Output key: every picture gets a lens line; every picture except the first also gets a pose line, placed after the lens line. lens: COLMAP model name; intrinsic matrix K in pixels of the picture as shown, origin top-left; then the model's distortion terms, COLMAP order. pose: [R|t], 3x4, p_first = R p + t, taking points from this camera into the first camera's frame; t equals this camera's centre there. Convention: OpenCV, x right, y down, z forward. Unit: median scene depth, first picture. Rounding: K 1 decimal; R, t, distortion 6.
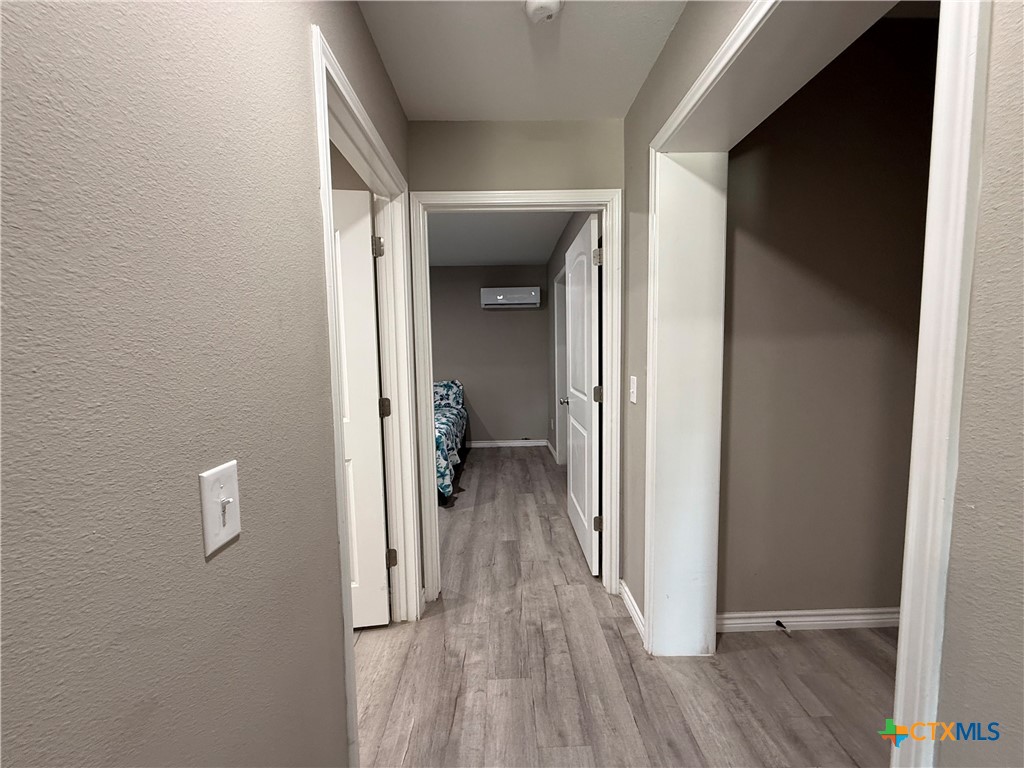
lens RADIAL K [[407.0, 0, 512.5], [0, 407.0, 383.7], [0, 0, 1]] dist [0.000497, -0.000448]
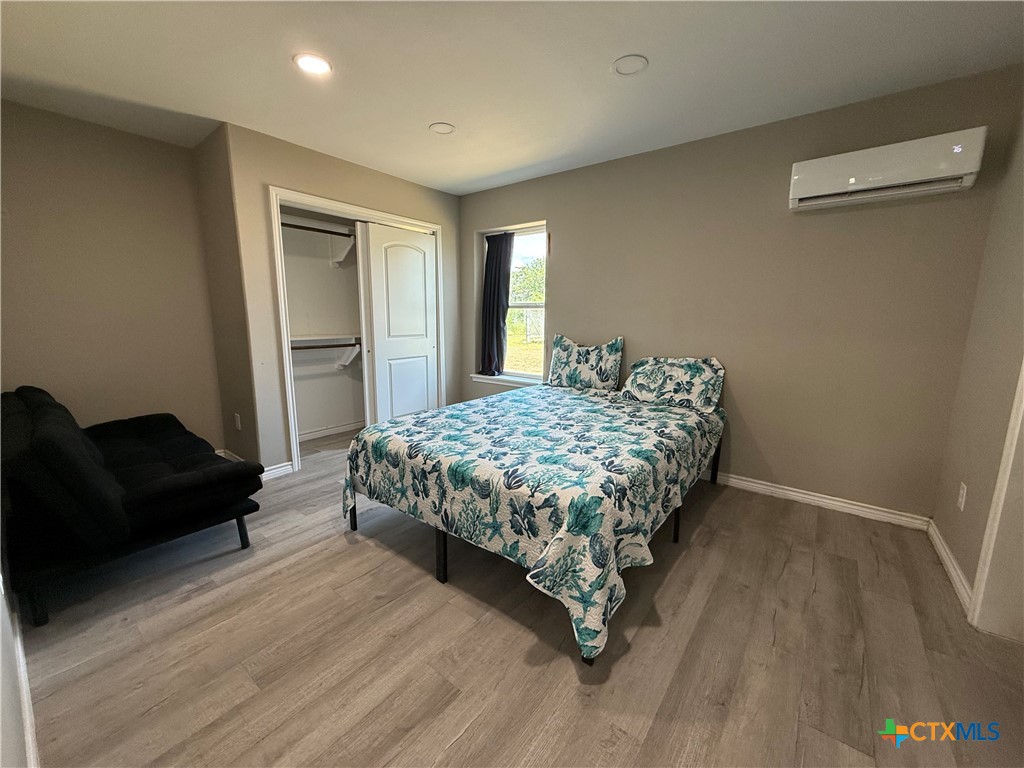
lens RADIAL K [[407.0, 0, 512.3], [0, 407.0, 382.7], [0, 0, 1]] dist [0.000497, -0.000448]
pose [[0.770199, 0.130892, -0.624229, -0.003336], [-0.076751, 0.990624, 0.113021, -0.018572], [0.633169, -0.039138, 0.773023, 0.460455]]
